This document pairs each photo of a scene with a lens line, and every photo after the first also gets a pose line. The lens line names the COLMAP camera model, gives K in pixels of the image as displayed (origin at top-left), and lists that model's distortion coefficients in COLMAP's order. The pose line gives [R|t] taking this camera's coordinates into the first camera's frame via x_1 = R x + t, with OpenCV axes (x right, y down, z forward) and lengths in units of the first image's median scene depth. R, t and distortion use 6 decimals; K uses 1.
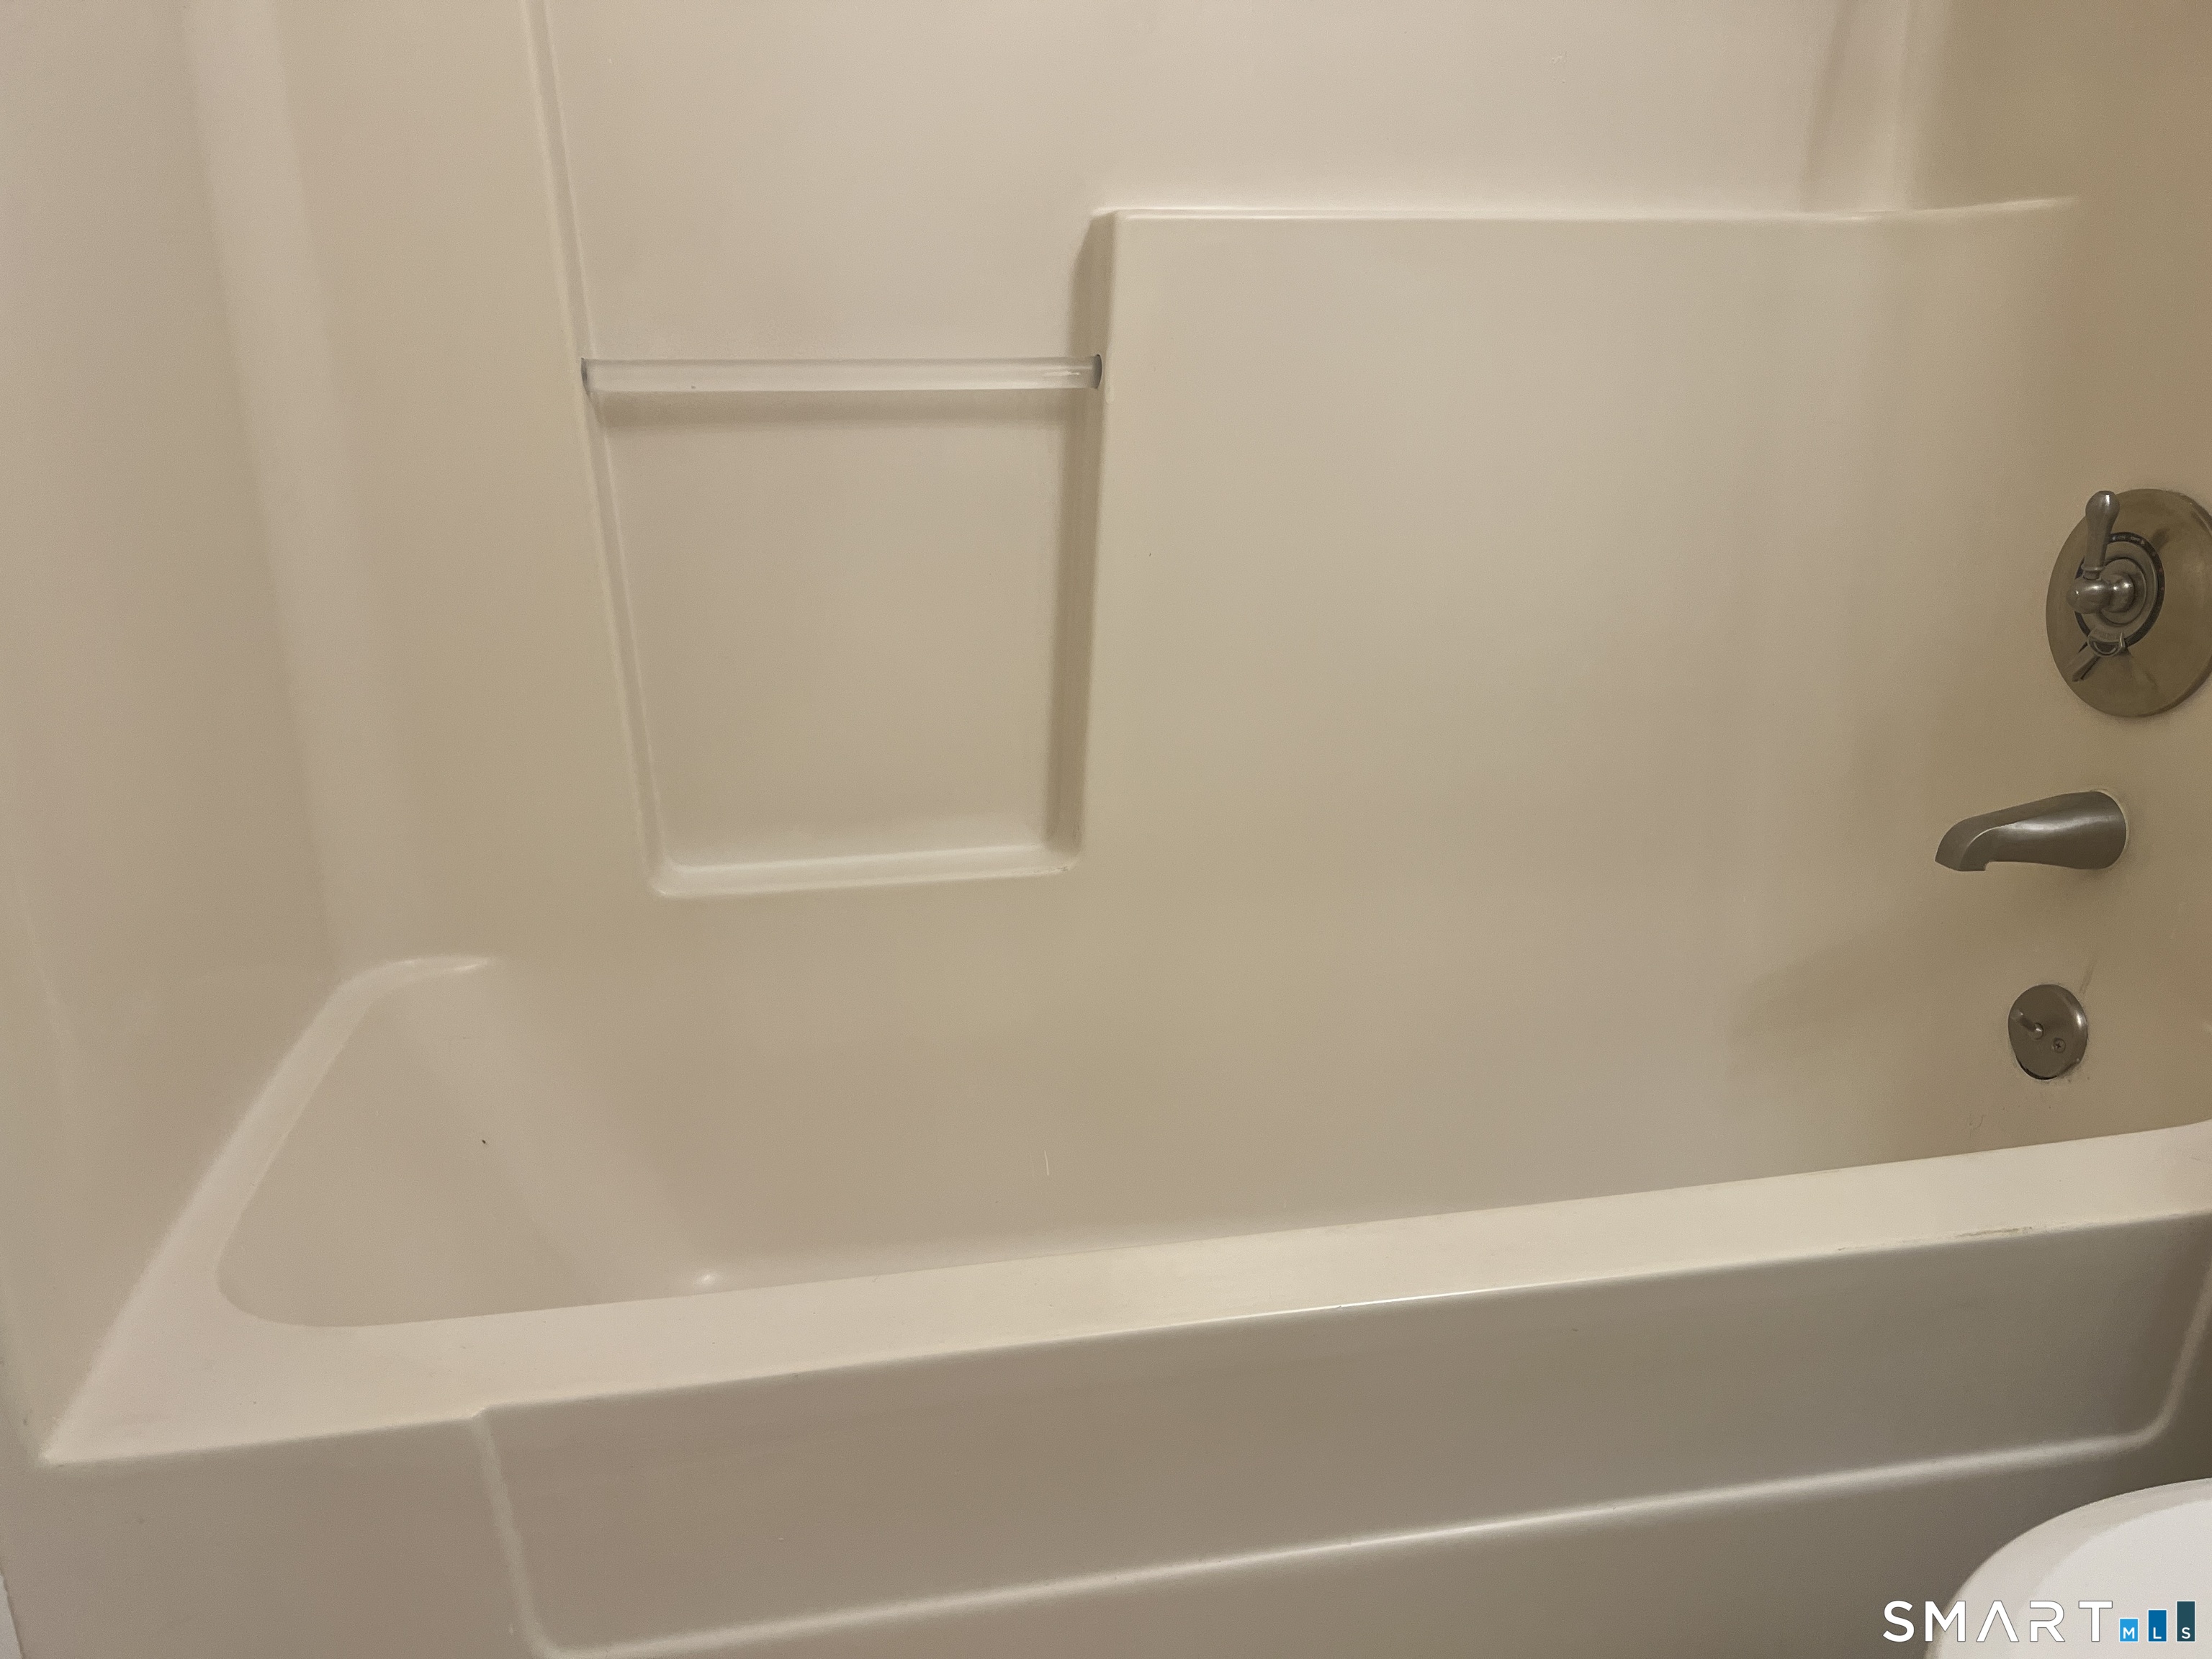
lens RADIAL K [[1673.0, 0, 1106.0], [0, 1673.0, 829.5], [0, 0, 1]] dist [-0.003333, 0.003873]
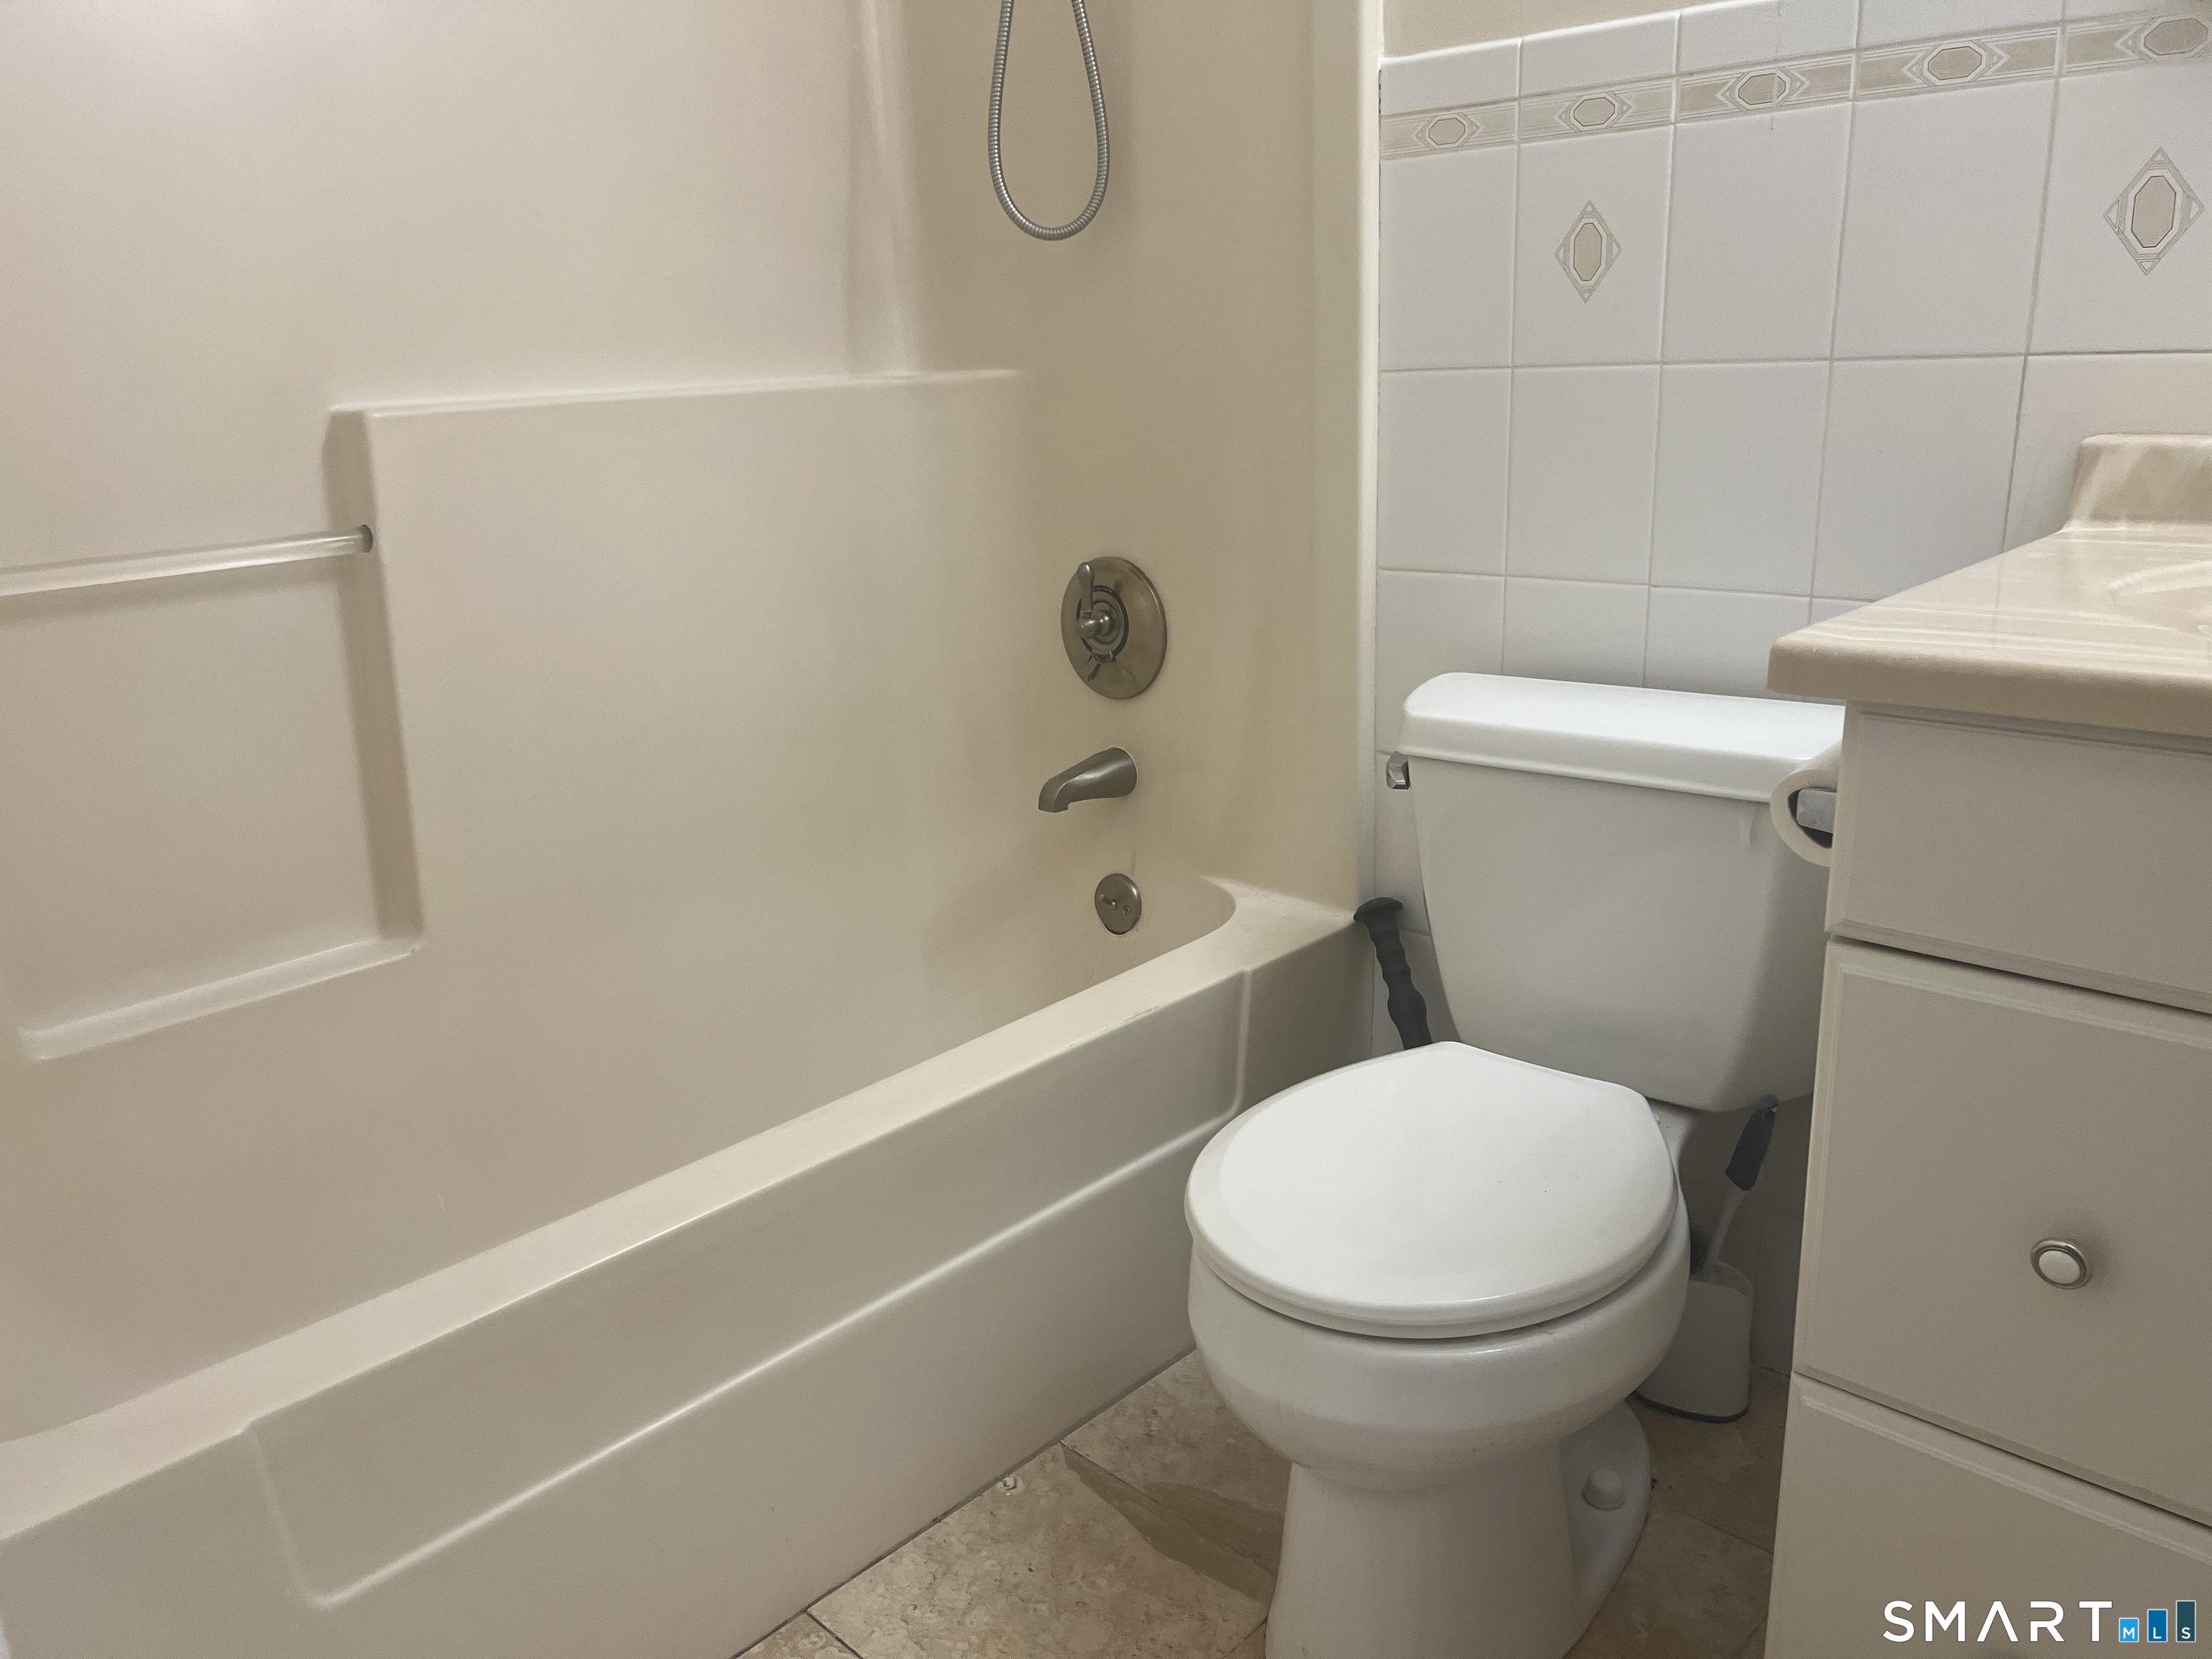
lens RADIAL K [[1659.1, 0, 1106.0], [0, 1659.1, 829.5], [0, 0, 1]] dist [0.140811, -0.176113]
pose [[0.817010, -0.190223, 0.544344, -0.282689], [0.198596, 0.979090, 0.044072, -0.017678], [-0.541345, 0.072097, 0.837704, -0.304948]]
